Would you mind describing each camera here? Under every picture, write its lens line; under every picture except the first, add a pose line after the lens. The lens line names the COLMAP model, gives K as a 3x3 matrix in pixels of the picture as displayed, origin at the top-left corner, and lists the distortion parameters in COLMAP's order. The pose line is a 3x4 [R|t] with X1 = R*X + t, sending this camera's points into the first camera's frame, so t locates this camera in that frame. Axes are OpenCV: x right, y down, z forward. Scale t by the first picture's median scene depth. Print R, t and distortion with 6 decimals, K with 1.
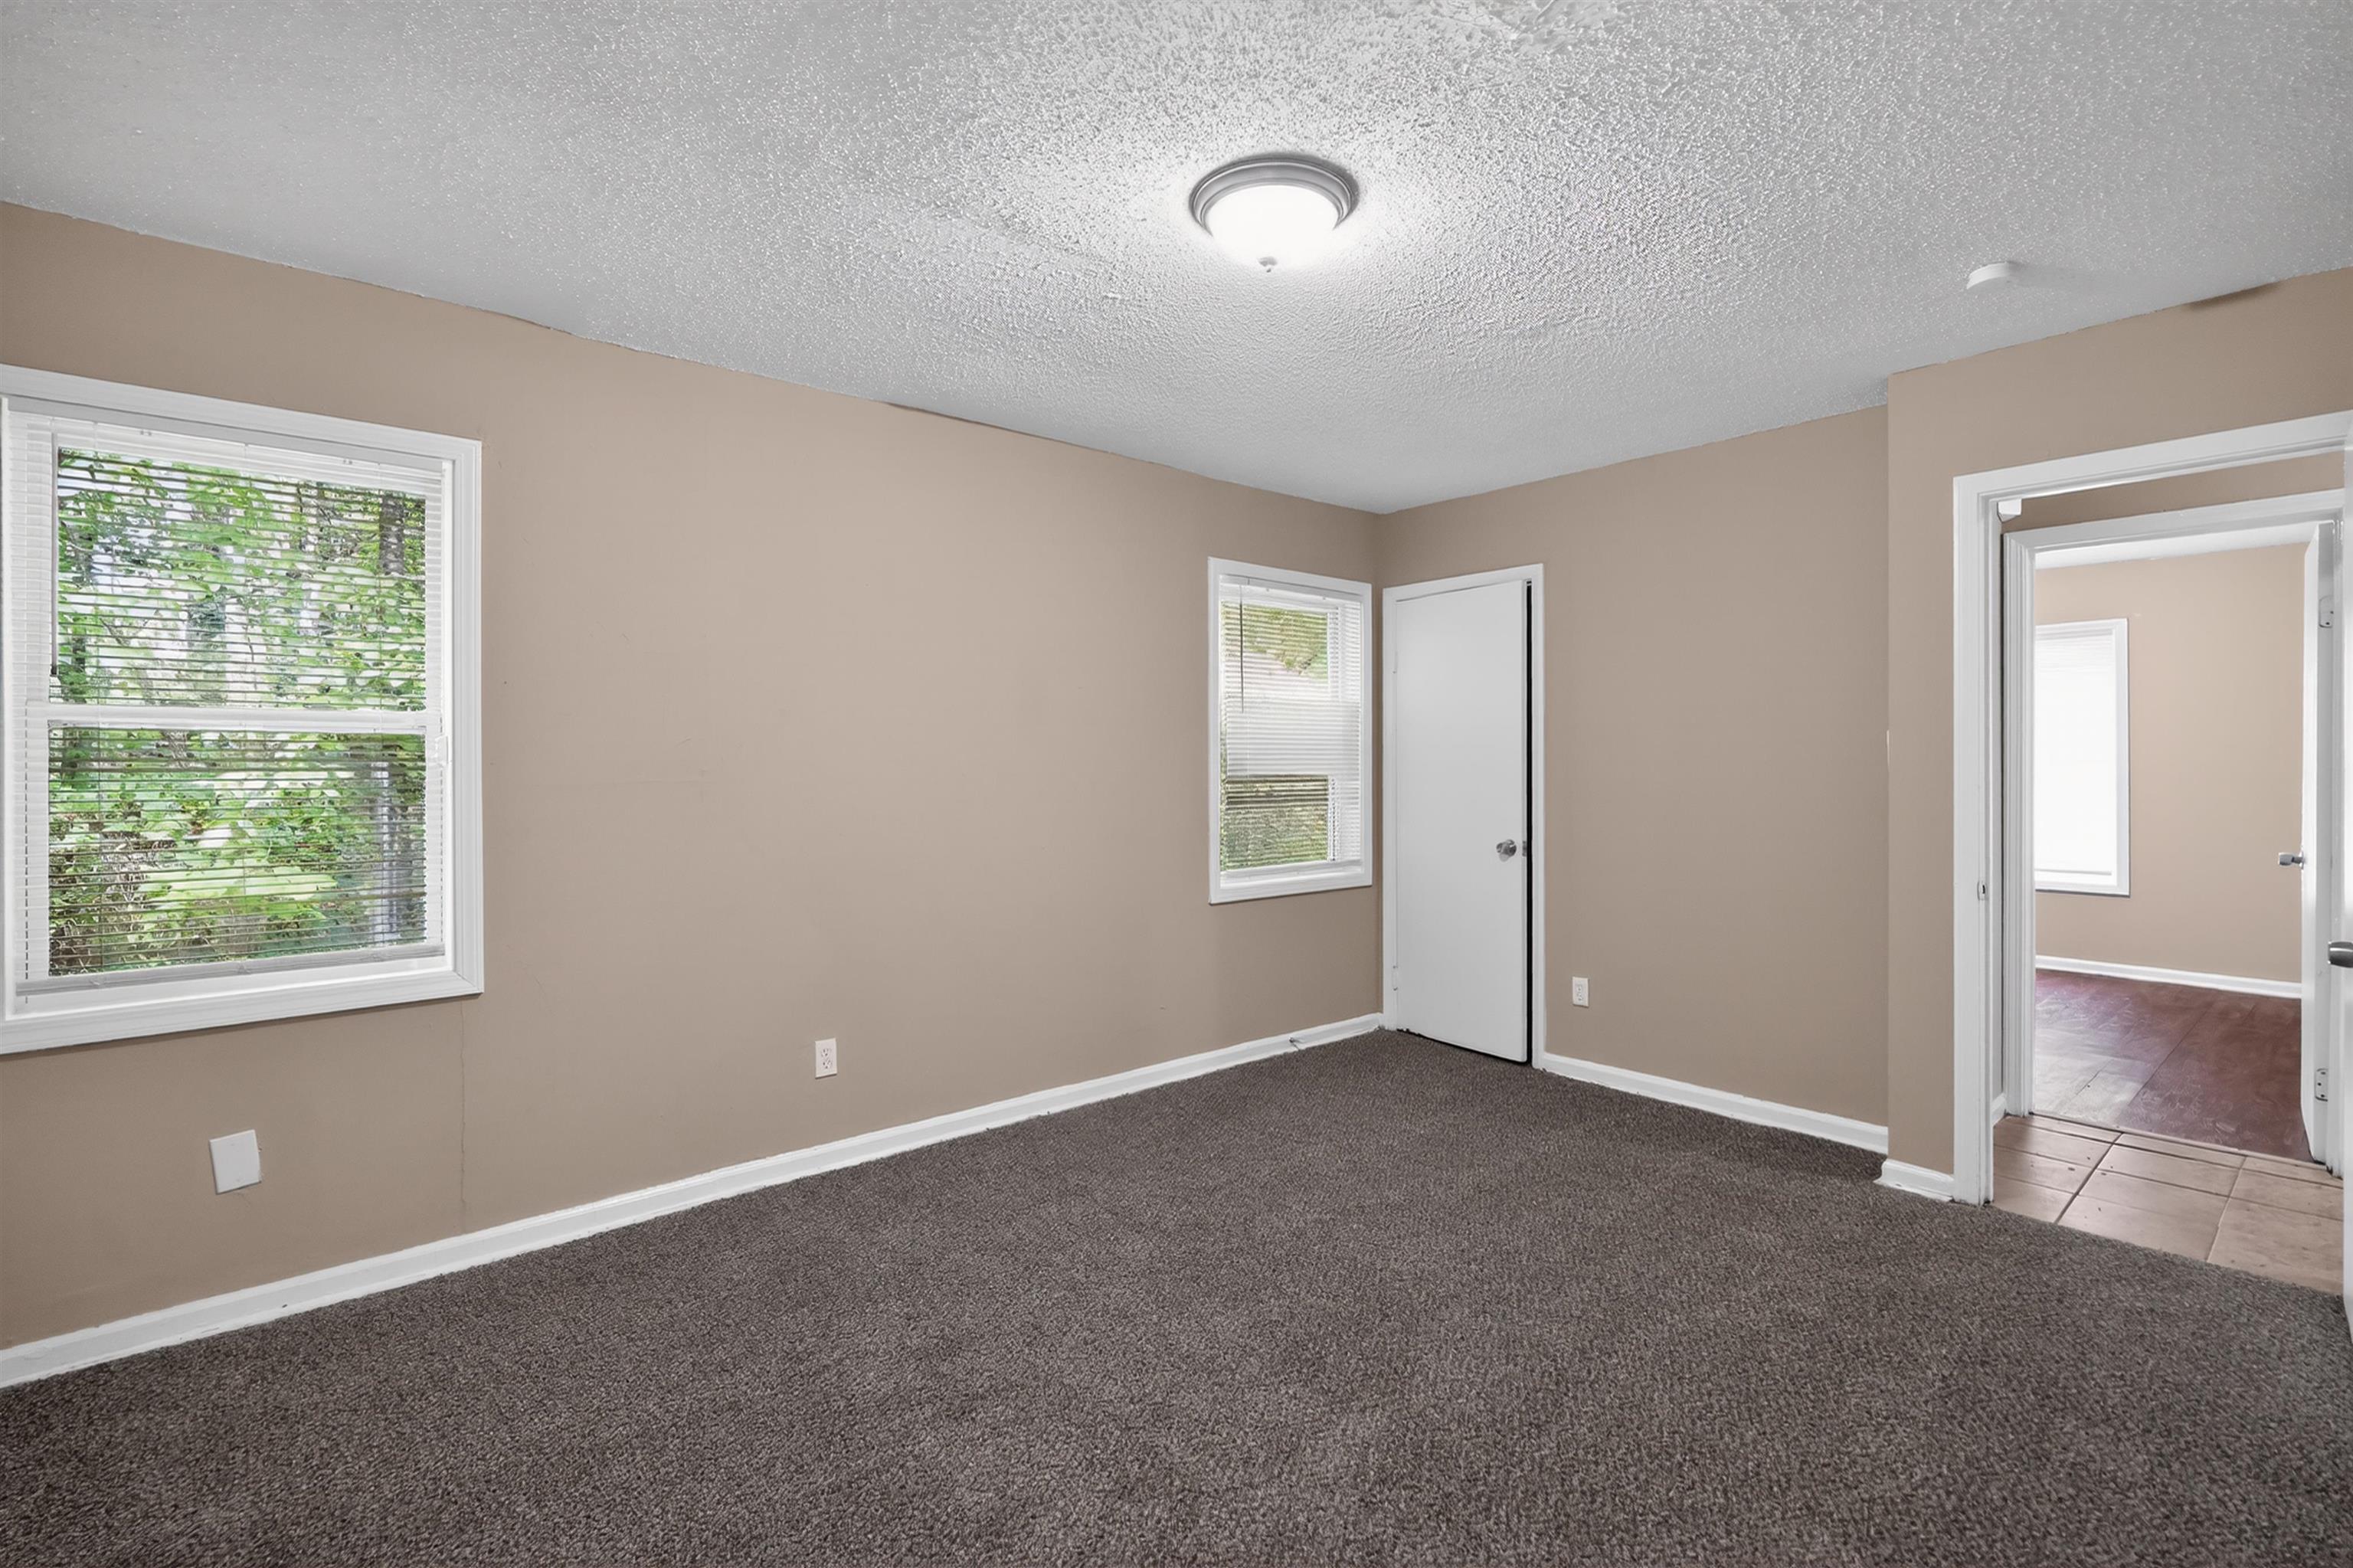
lens RADIAL K [[1075.4, 0, 1170.6], [0, 1075.4, 752.0], [0, 0, 1]] dist [-0.012270, 0.000480]
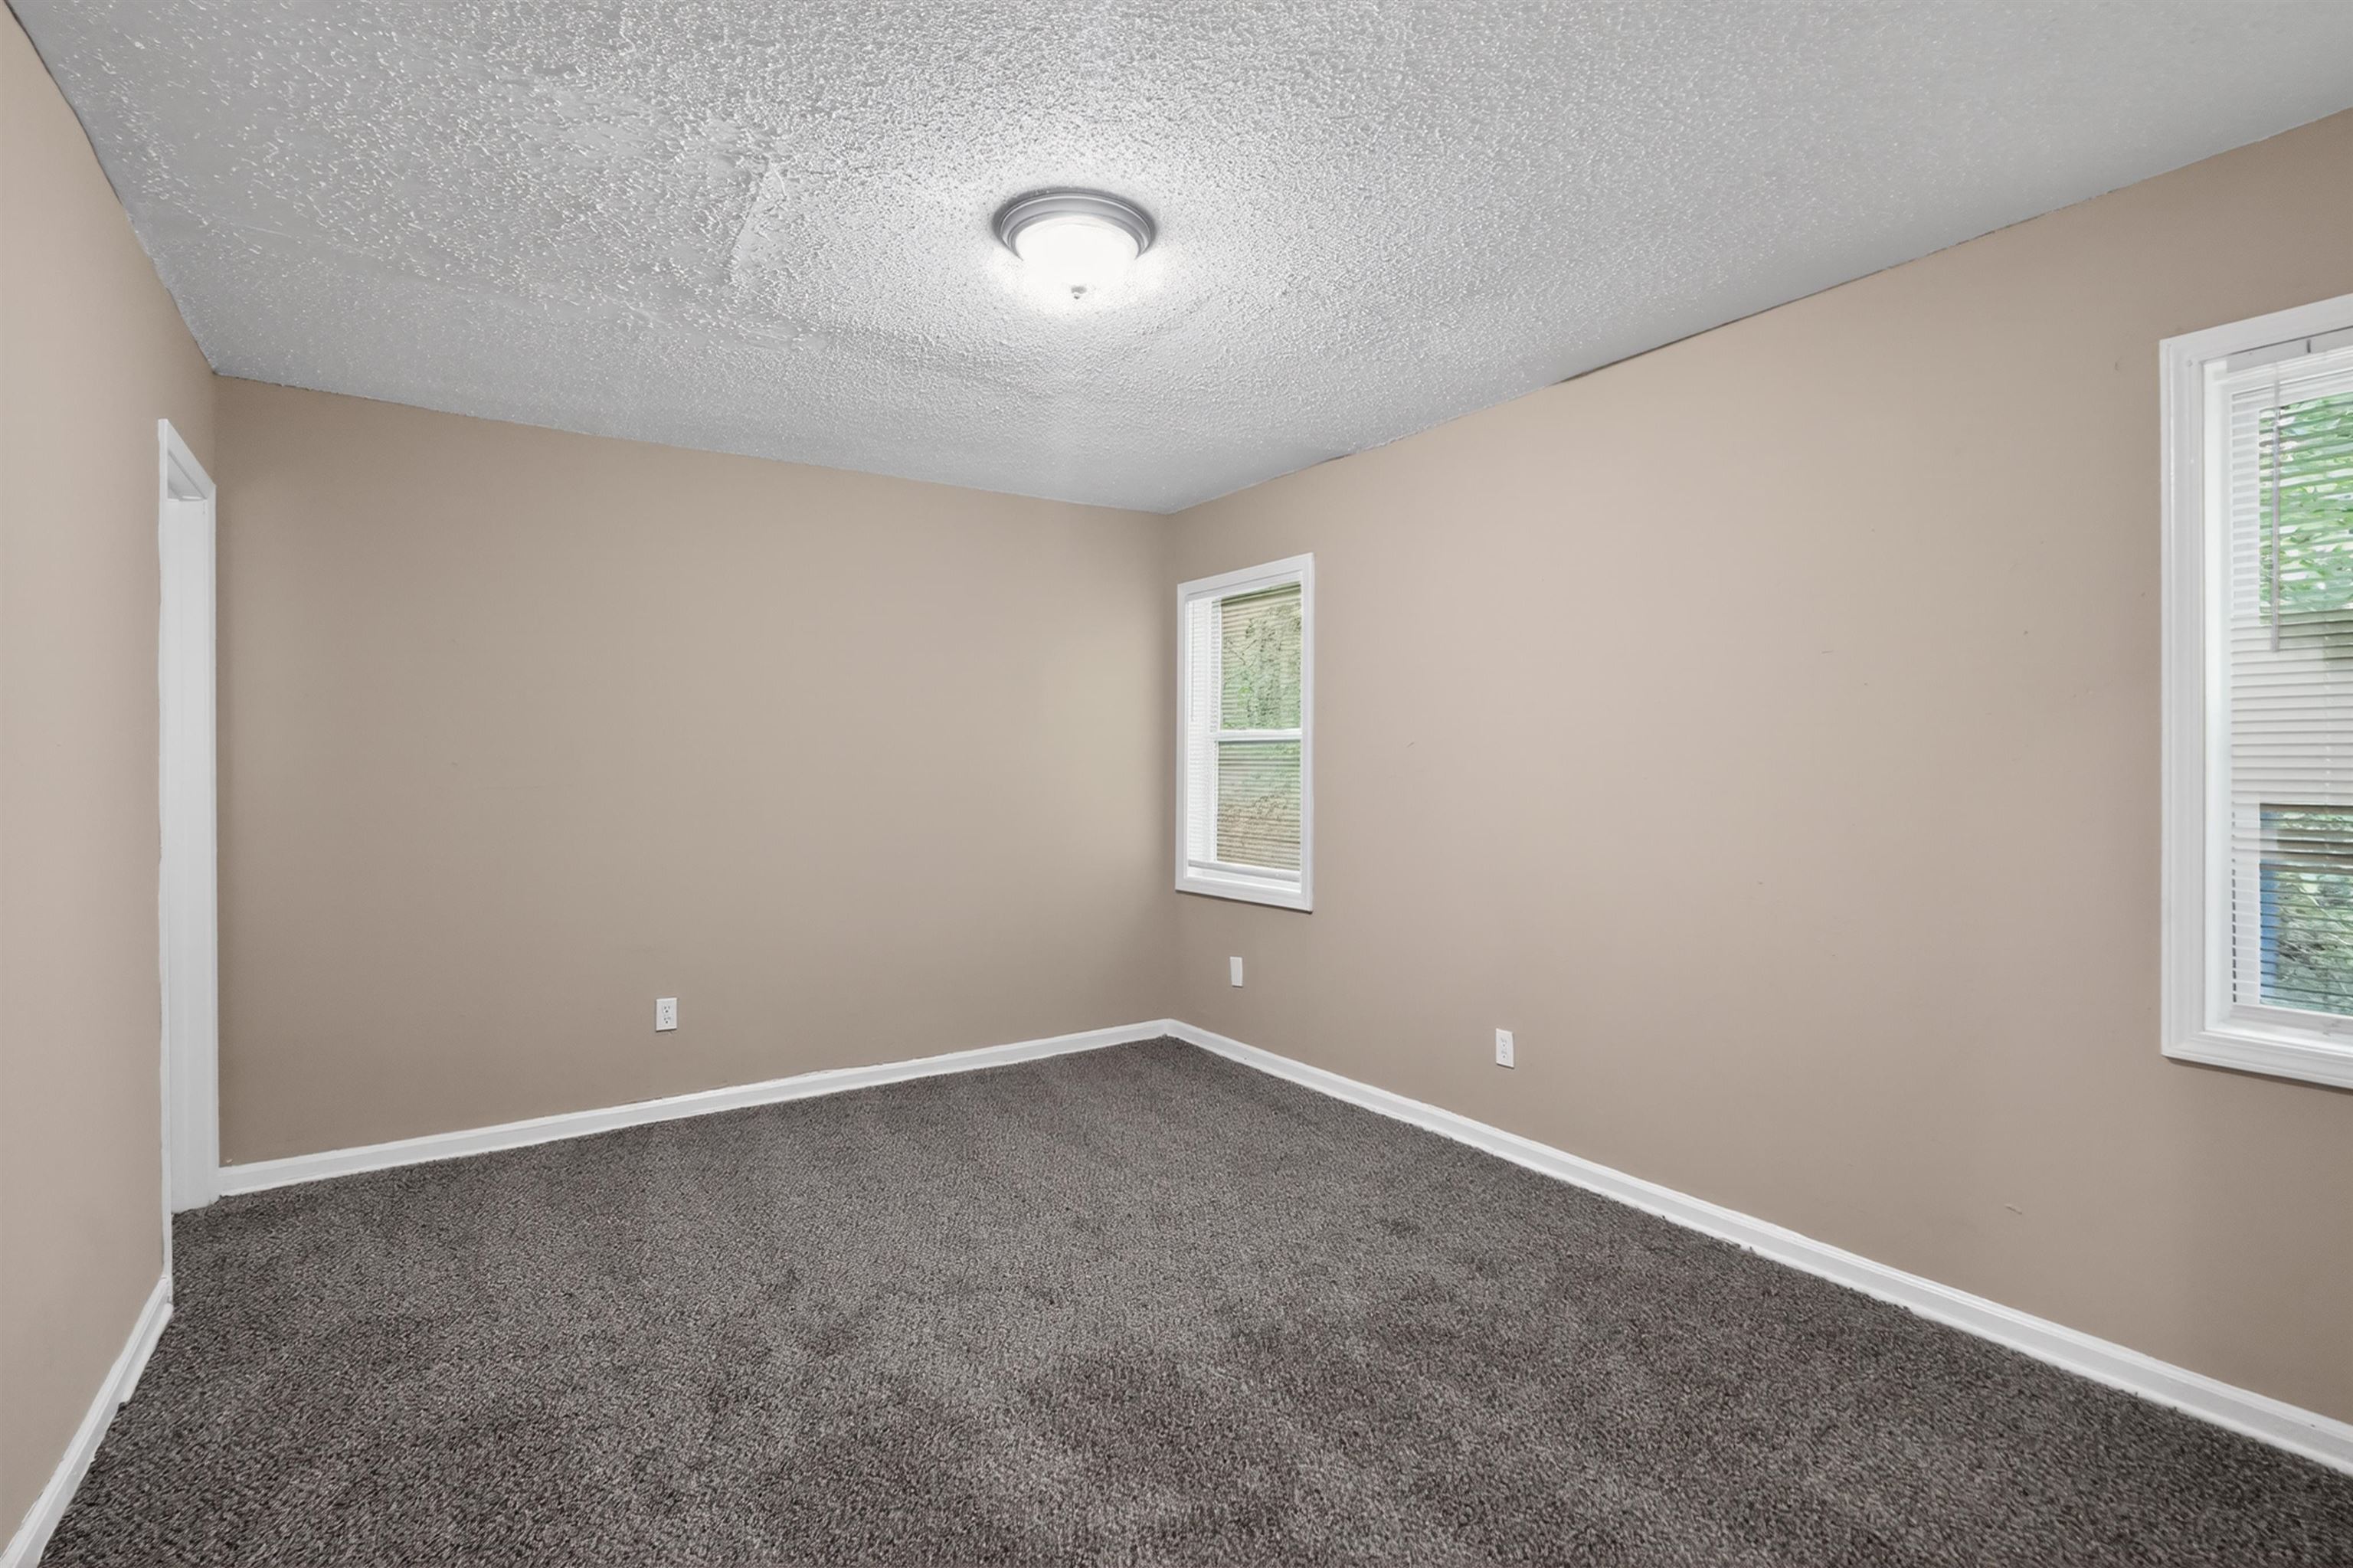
lens RADIAL K [[1075.4, 0, 1170.6], [0, 1075.4, 752.0], [0, 0, 1]] dist [-0.012270, 0.000480]
pose [[-0.118451, 0.001842, -0.992958, 0.889510], [0.013161, 0.999913, 0.000285, -0.004524], [0.992873, -0.013034, -0.118465, 0.968941]]
